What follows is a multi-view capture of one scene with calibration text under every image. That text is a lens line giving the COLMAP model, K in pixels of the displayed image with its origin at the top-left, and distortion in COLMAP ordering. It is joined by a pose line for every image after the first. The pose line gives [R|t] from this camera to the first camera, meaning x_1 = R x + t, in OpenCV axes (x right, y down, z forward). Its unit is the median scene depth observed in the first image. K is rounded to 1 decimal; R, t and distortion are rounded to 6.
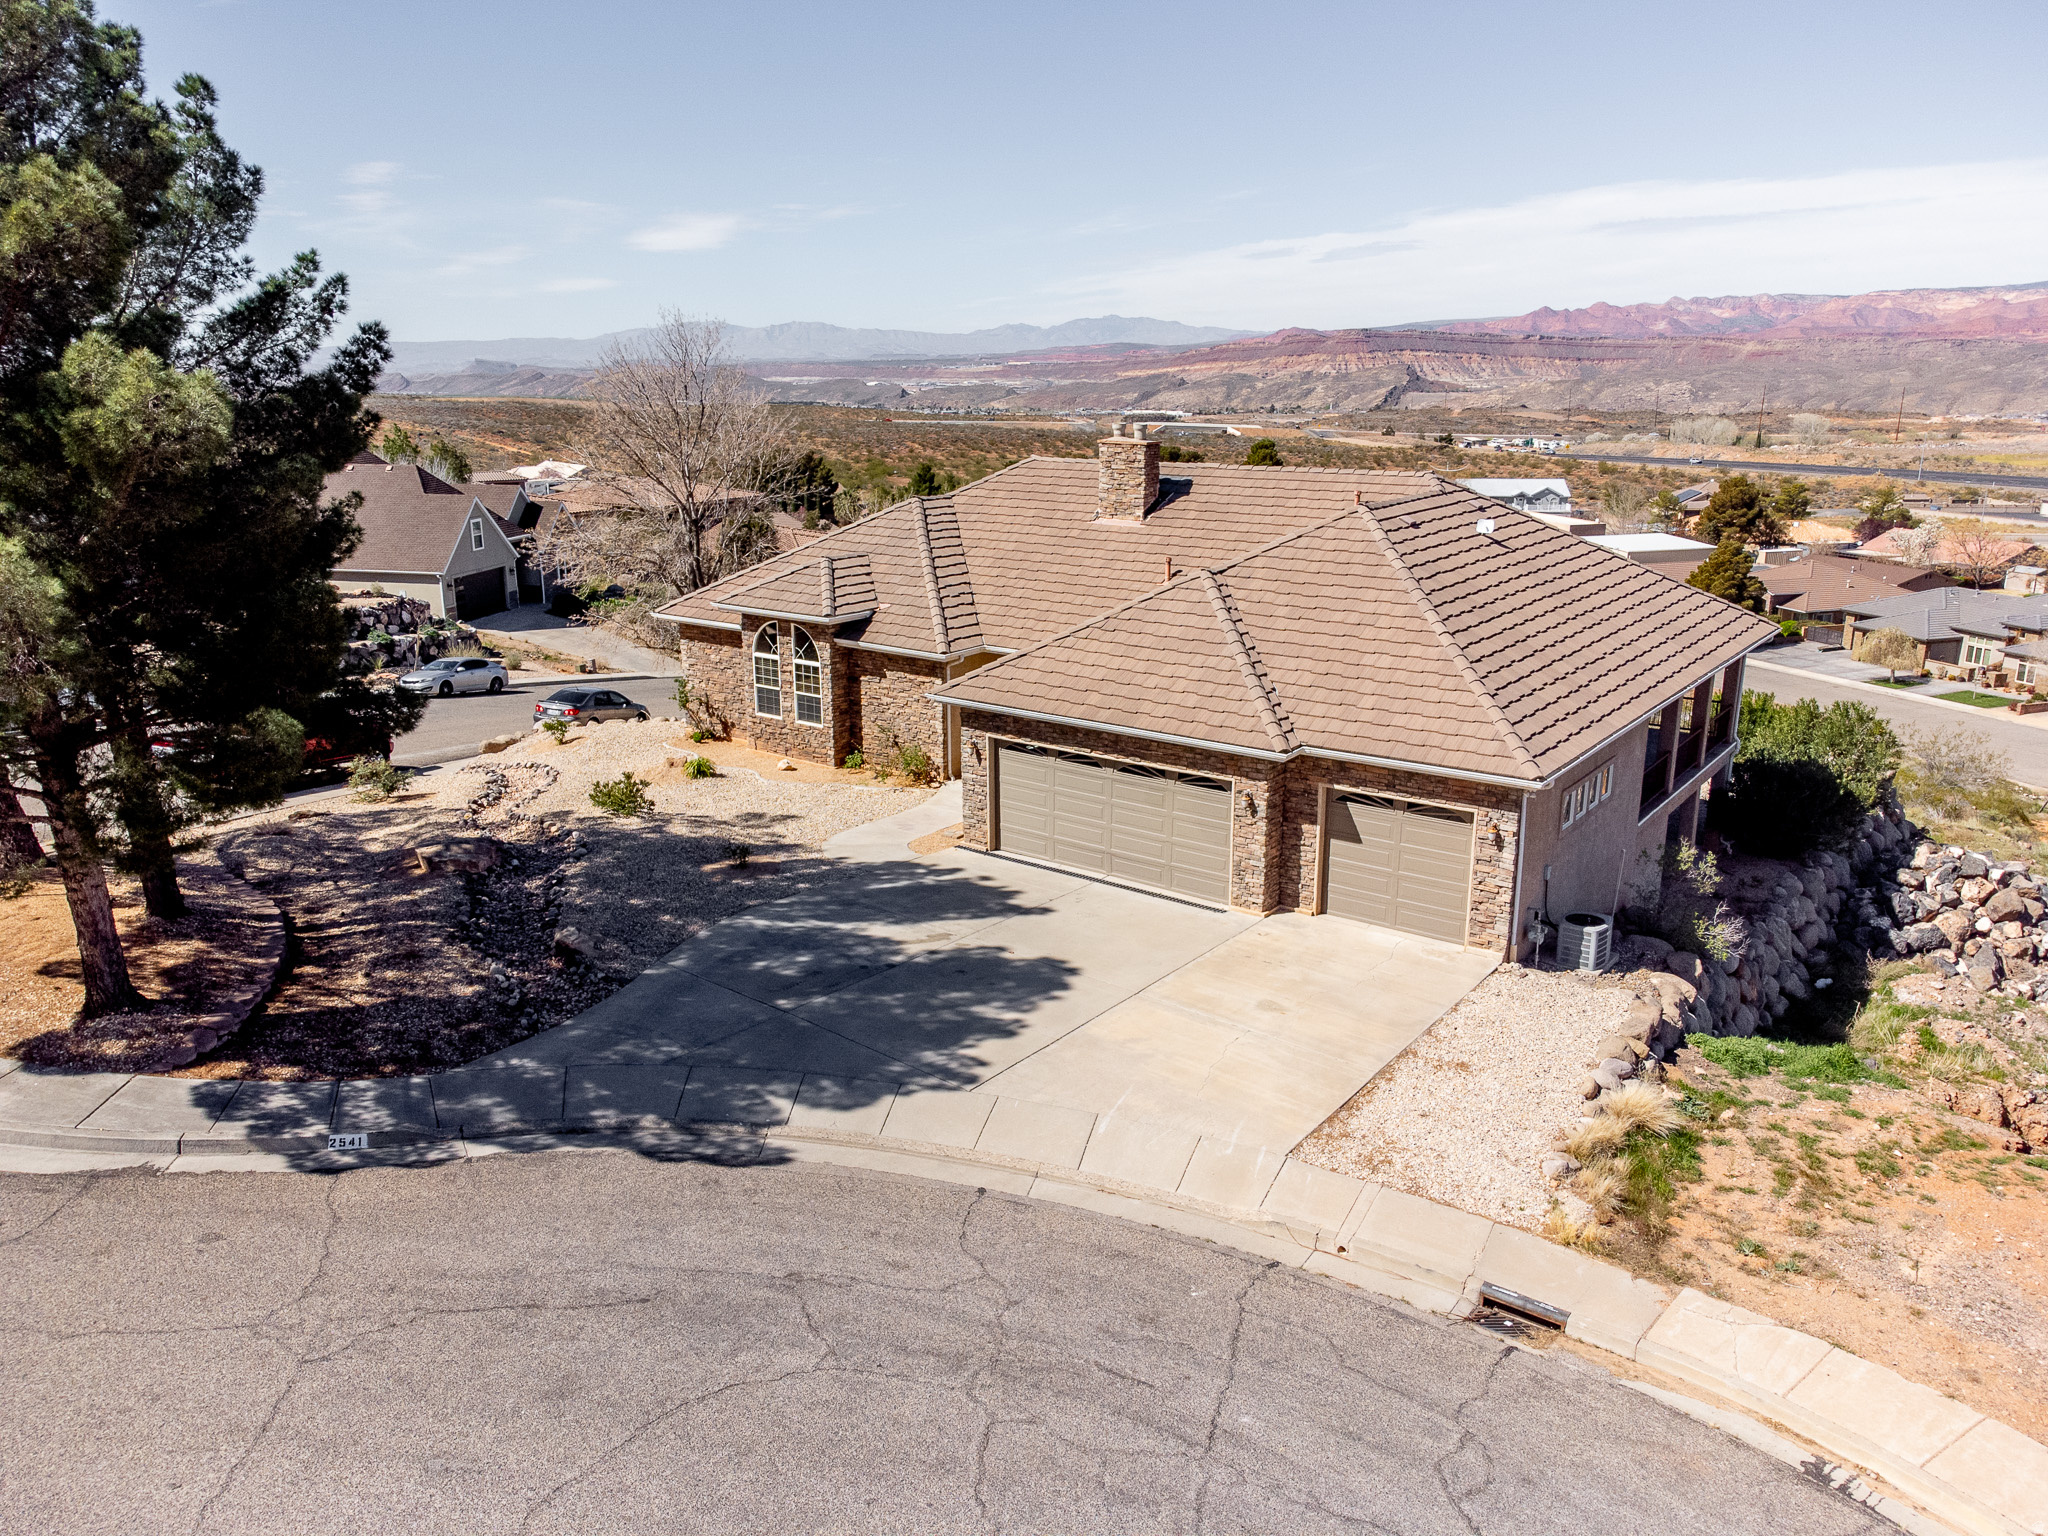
lens RADIAL K [[1504.2, 0, 1024.0], [0, 1504.2, 768.0], [0, 0, 1]] dist [0.015950, 0.008005]
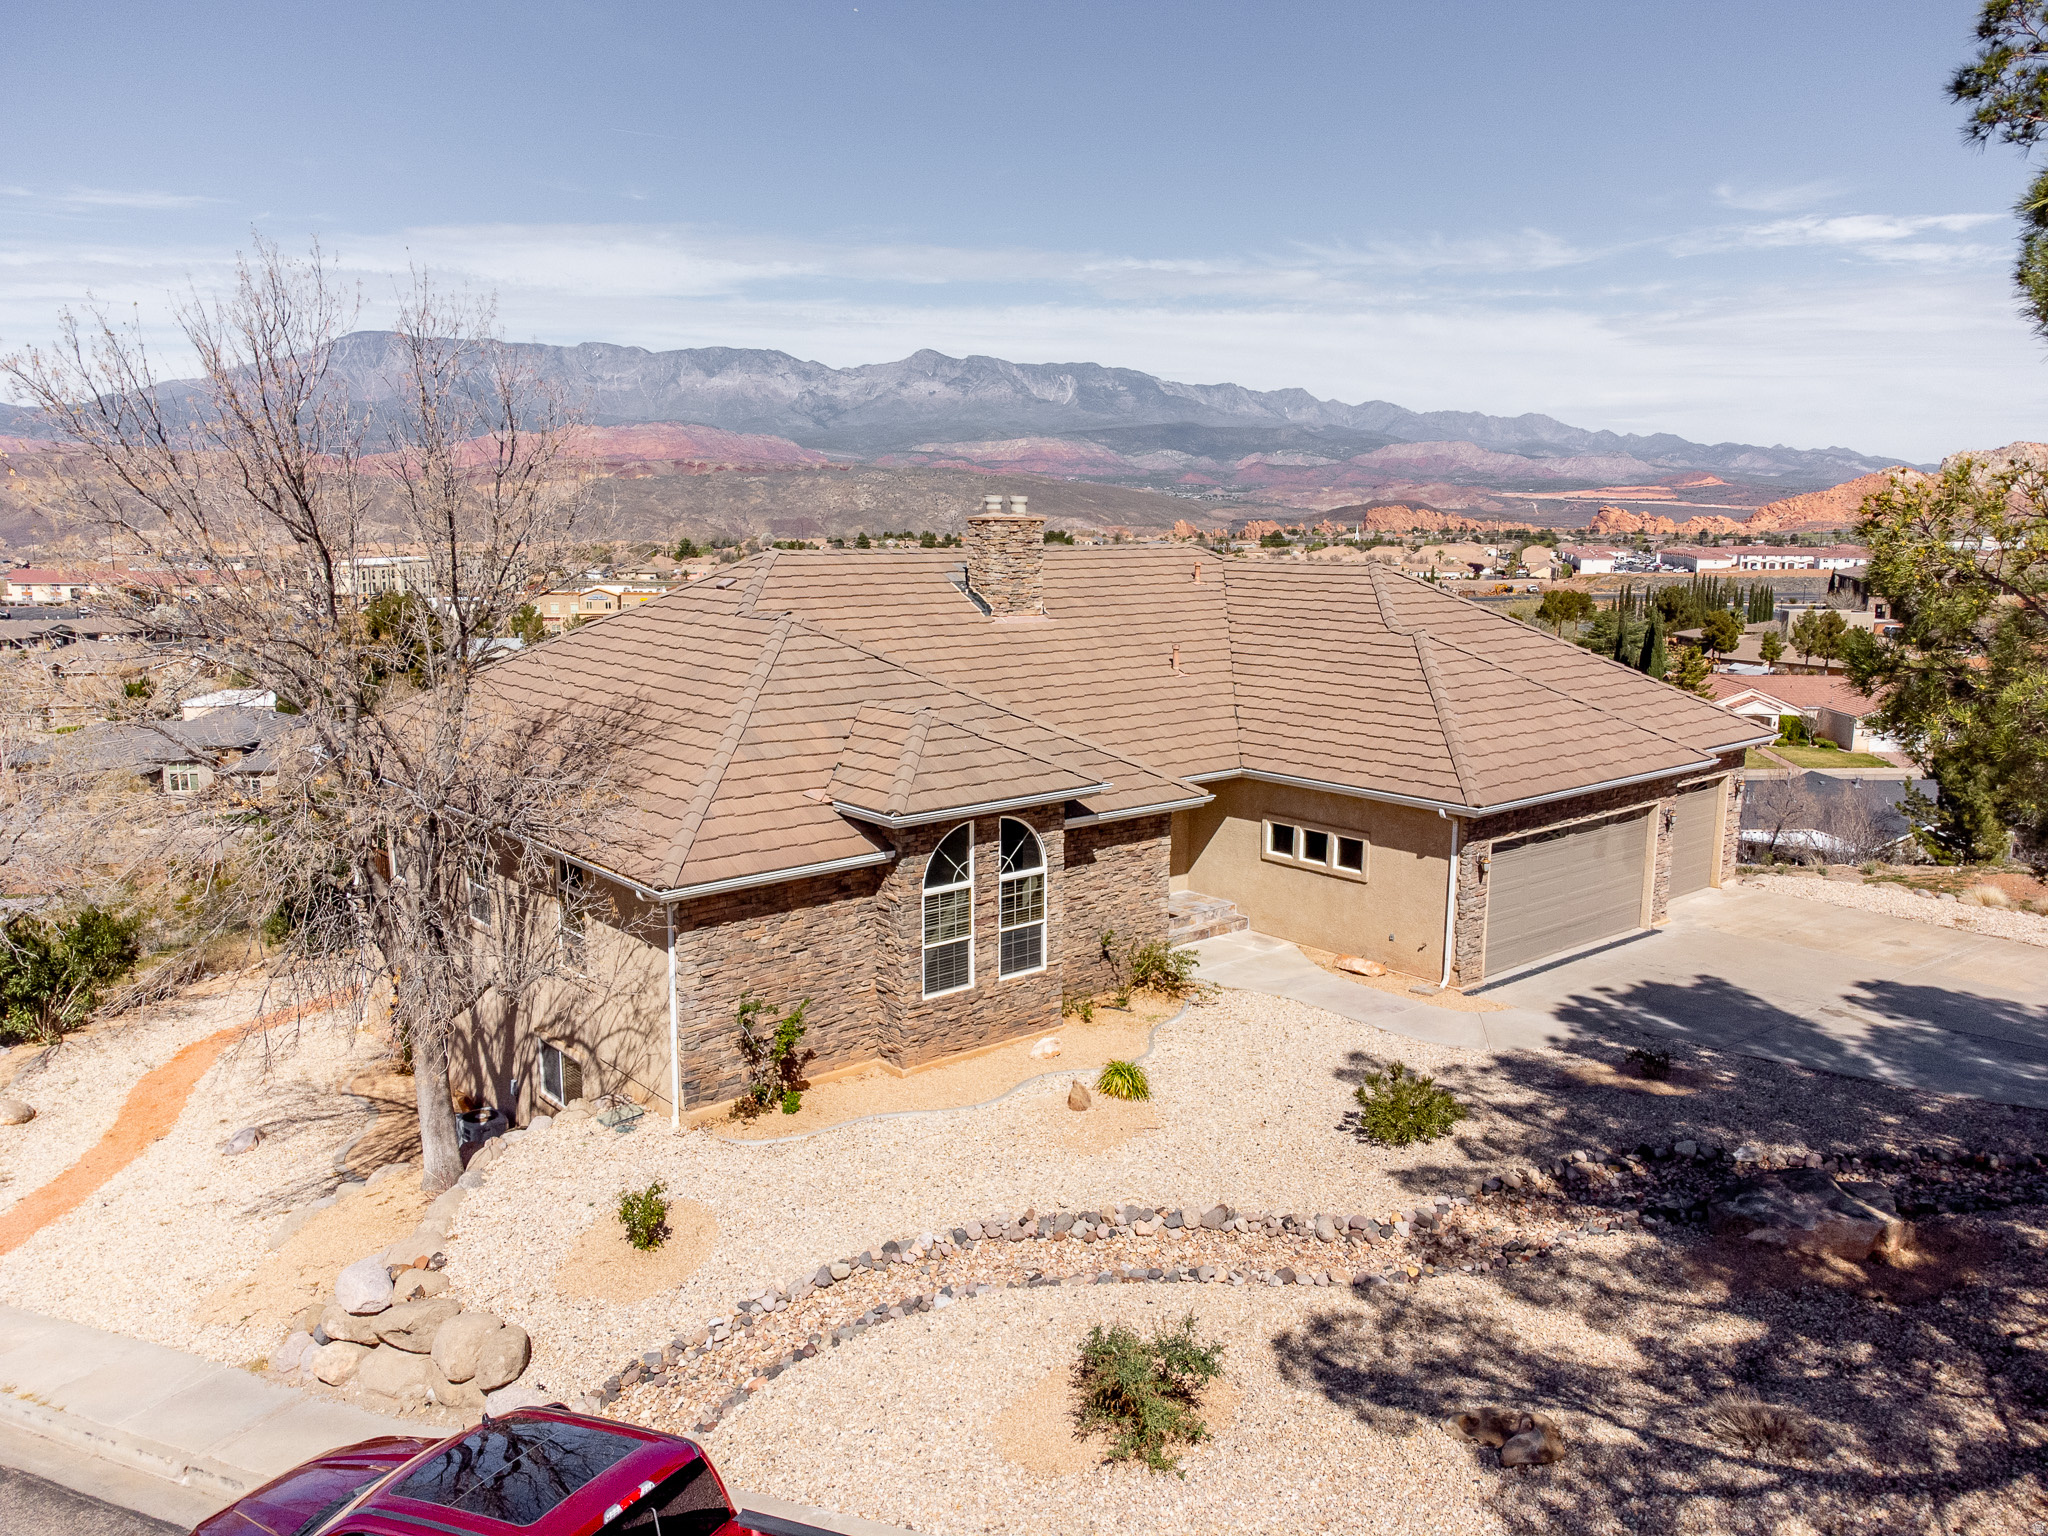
lens RADIAL K [[1504.2, 0, 1024.0], [0, 1504.2, 768.0], [0, 0, 1]] dist [0.015950, 0.008005]
pose [[0.232545, -0.159051, 0.959492, -1.062015], [0.247851, 0.963657, 0.099672, -0.253168], [-0.940475, 0.214633, 0.263515, 1.229528]]
